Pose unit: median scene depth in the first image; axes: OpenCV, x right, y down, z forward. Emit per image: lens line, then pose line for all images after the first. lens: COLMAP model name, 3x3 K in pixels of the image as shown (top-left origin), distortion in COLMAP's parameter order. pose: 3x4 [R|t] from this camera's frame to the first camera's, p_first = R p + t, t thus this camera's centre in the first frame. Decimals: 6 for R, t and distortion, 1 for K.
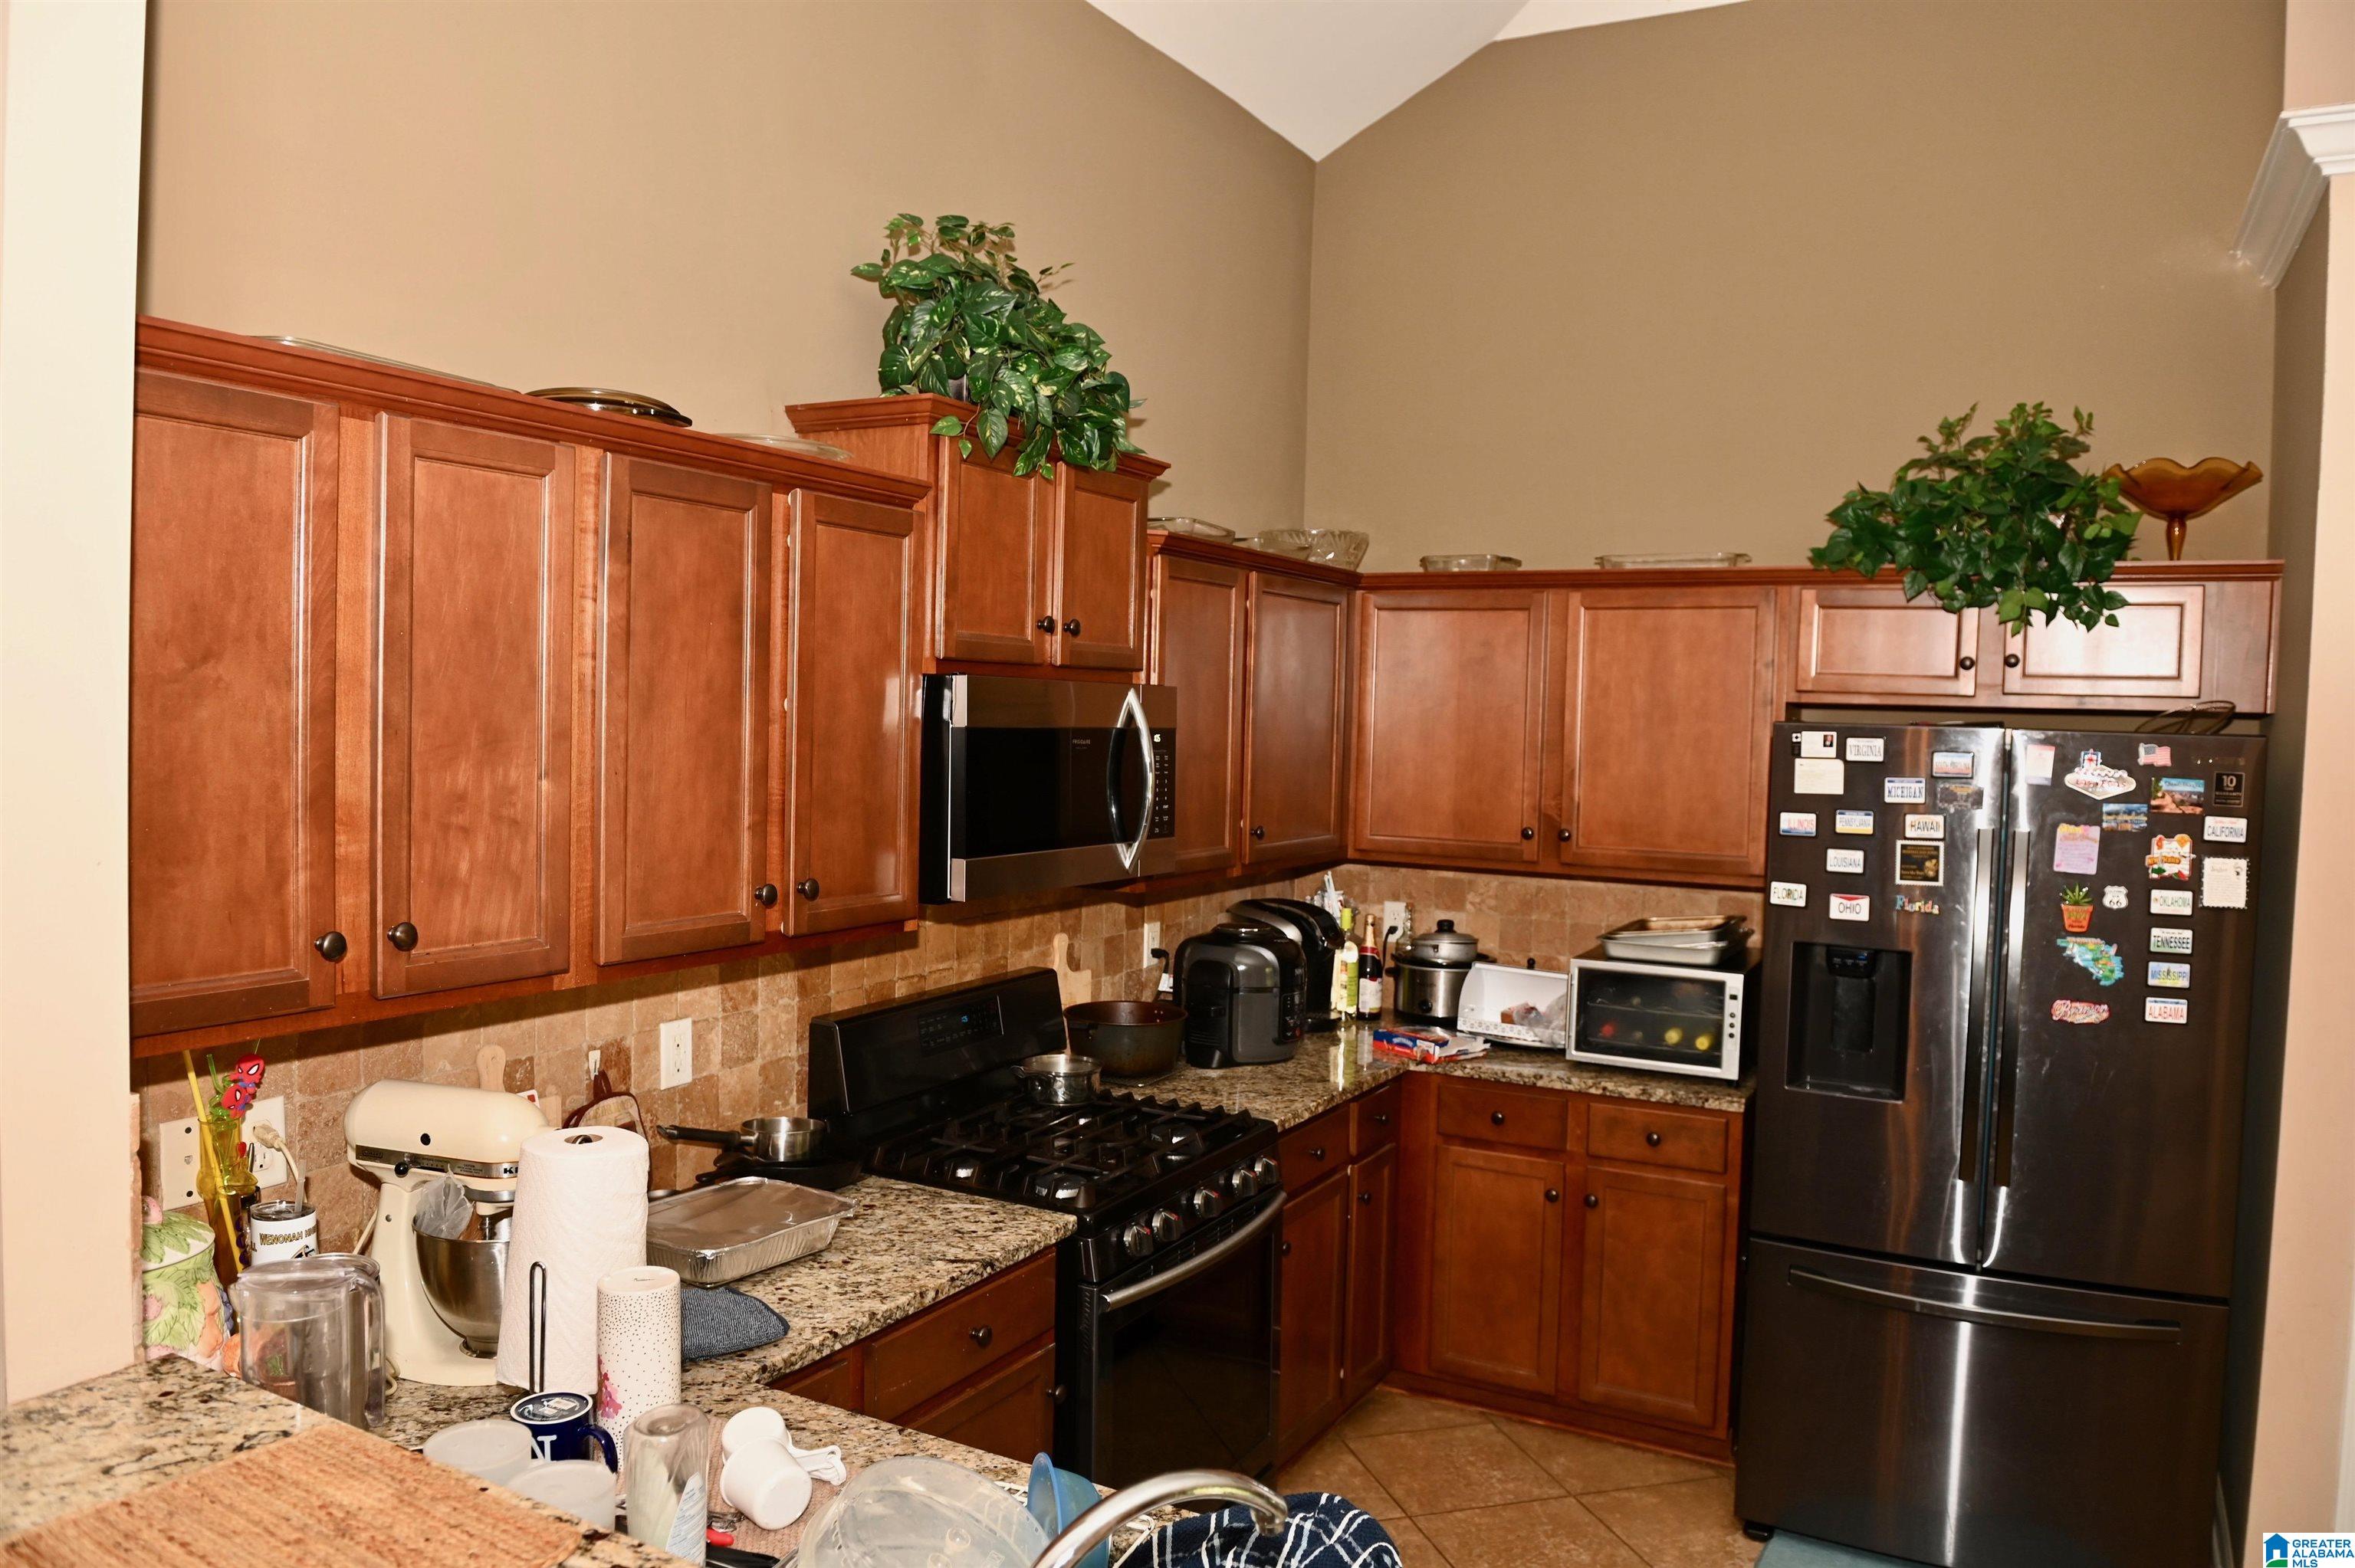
lens RADIAL K [[1653.2, 0, 1177.1], [0, 1653.2, 785.1], [0, 0, 1]] dist [-0.049170, 0.006417]
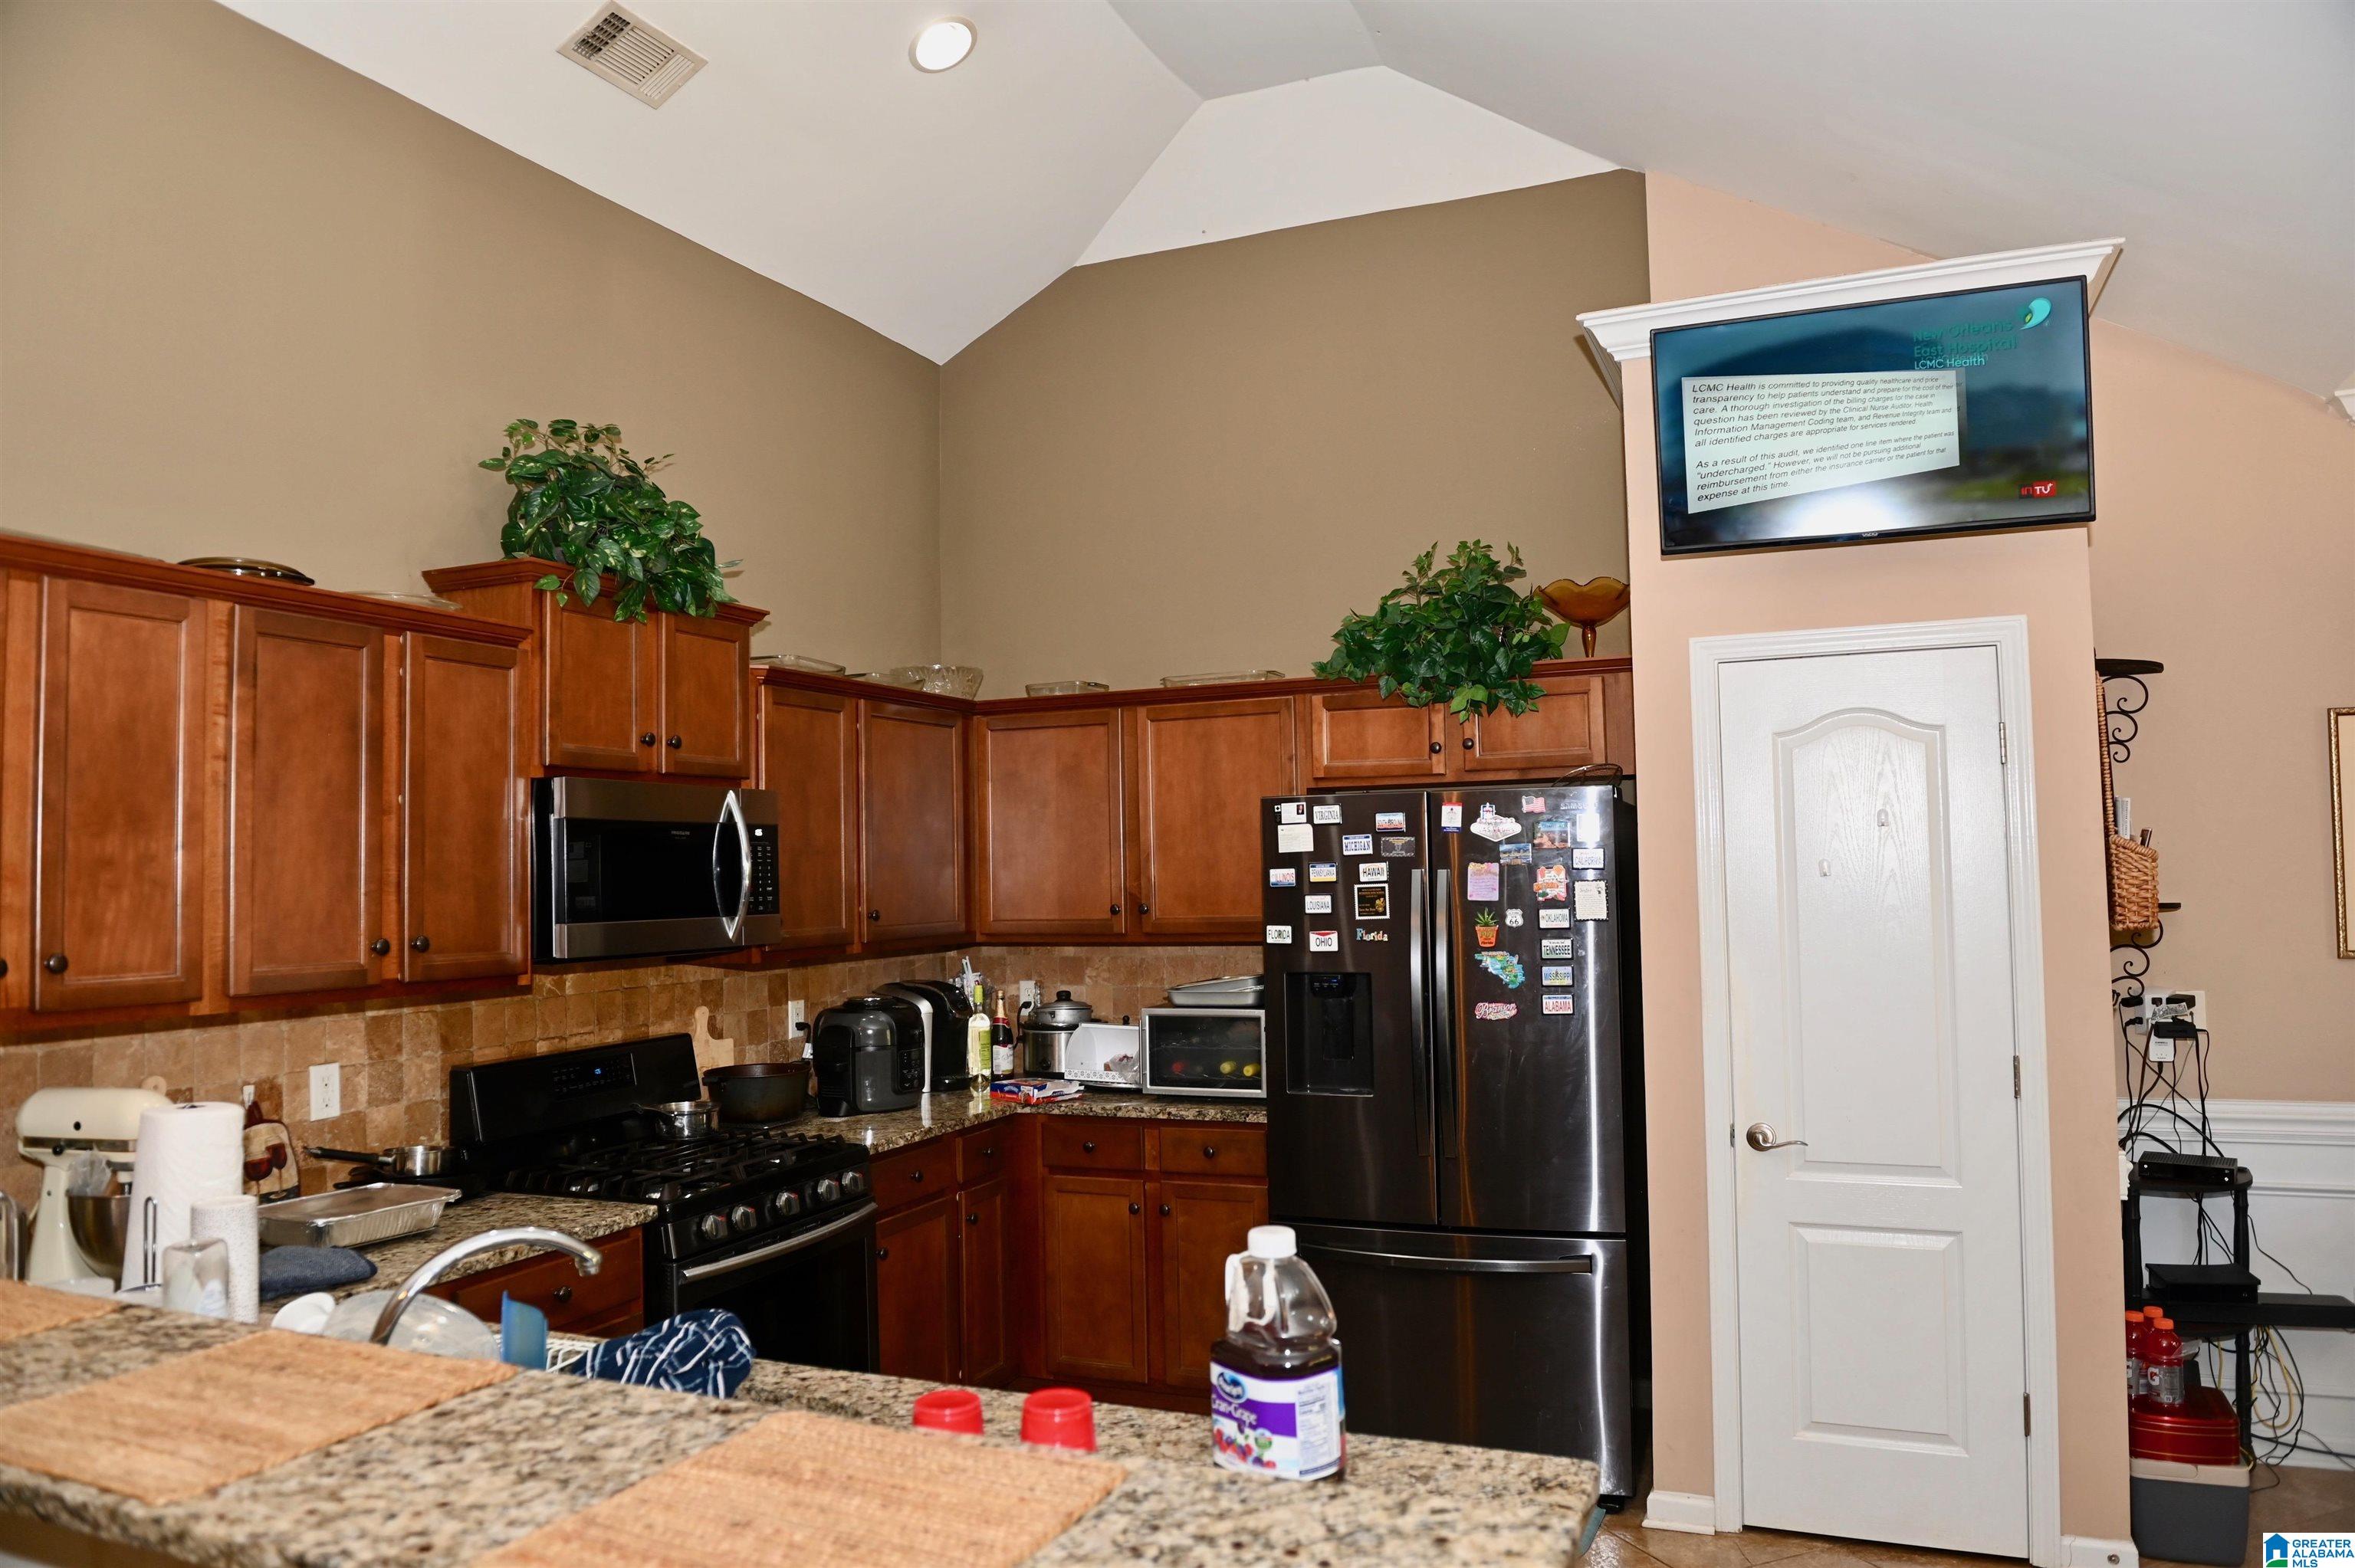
lens RADIAL K [[1620.9, 0, 1185.7], [0, 1620.9, 786.6], [0, 0, 1]] dist [-0.044633, -0.006011]
pose [[0.993900, -0.041809, 0.102049, 0.190023], [0.051760, 0.993948, -0.096894, 0.073499], [-0.097381, 0.101585, 0.990049, -0.227054]]
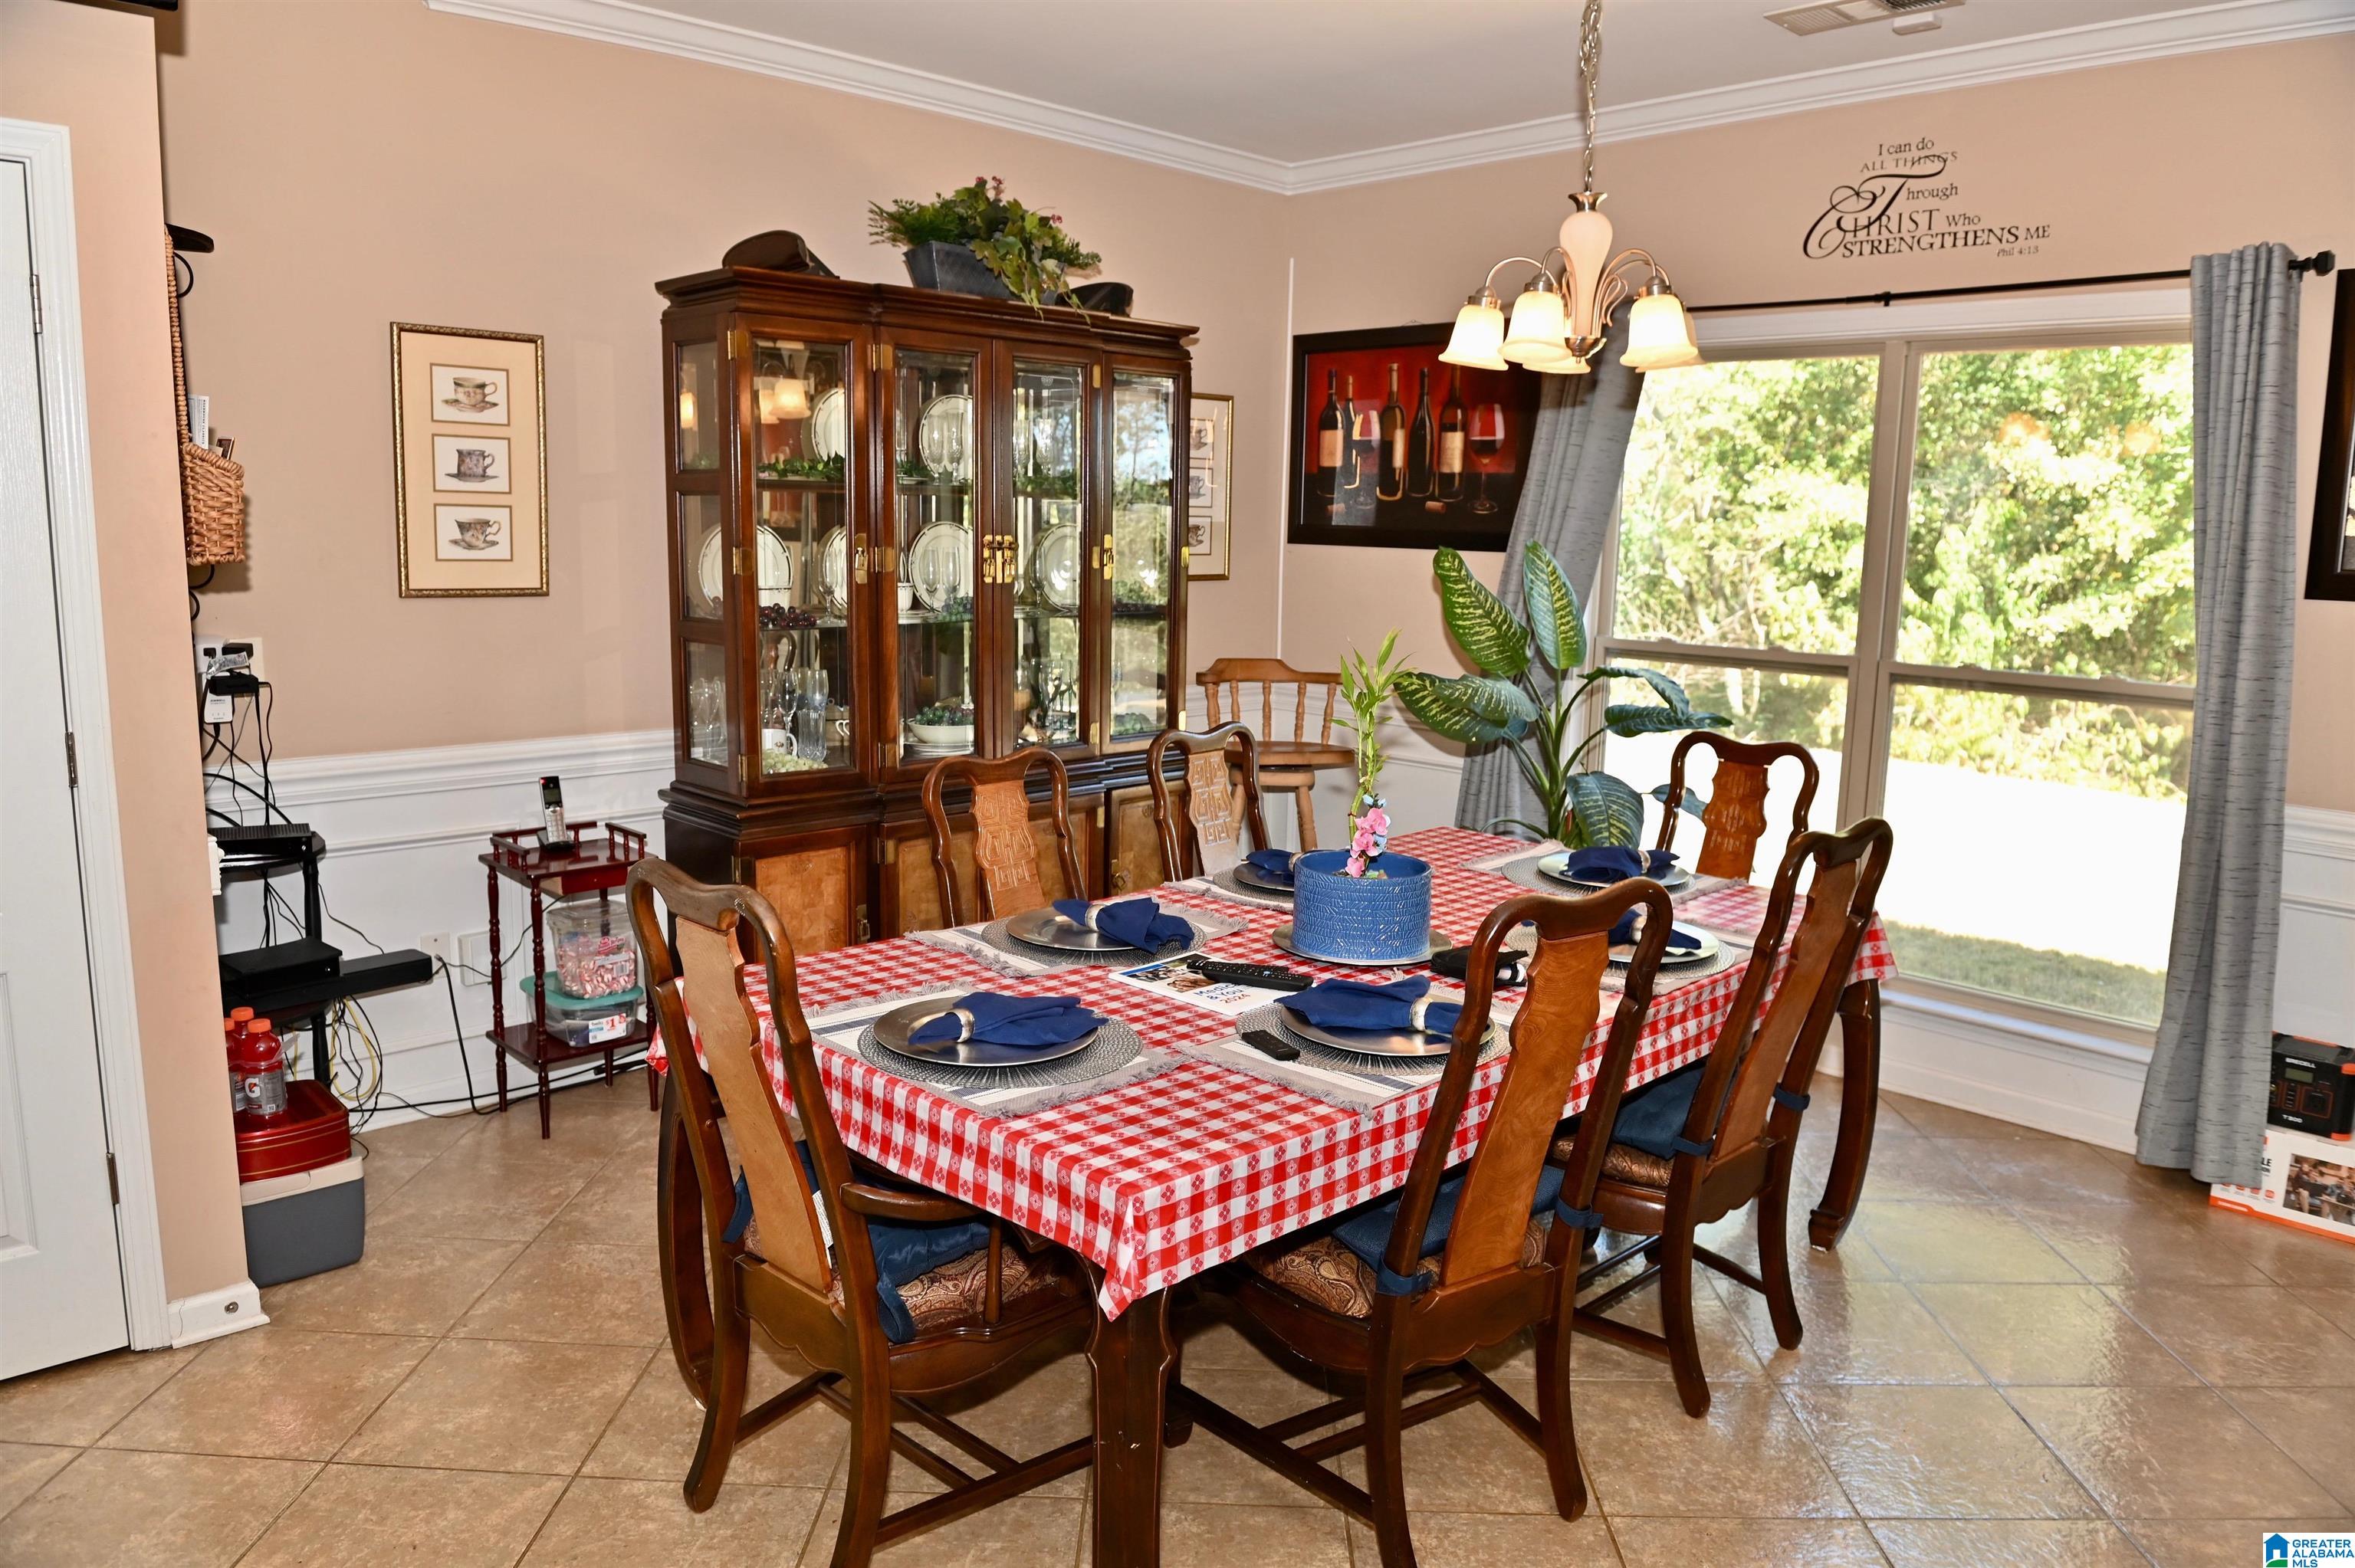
lens RADIAL K [[1620.9, 0, 1190.2], [0, 1620.9, 785.2], [0, 0, 1]] dist [-0.044633, -0.006011]
pose [[0.306535, -0.178440, 0.934984, 0.266645], [0.033007, 0.983673, 0.176911, 0.081031], [-0.951287, -0.023369, 0.307420, 0.014049]]
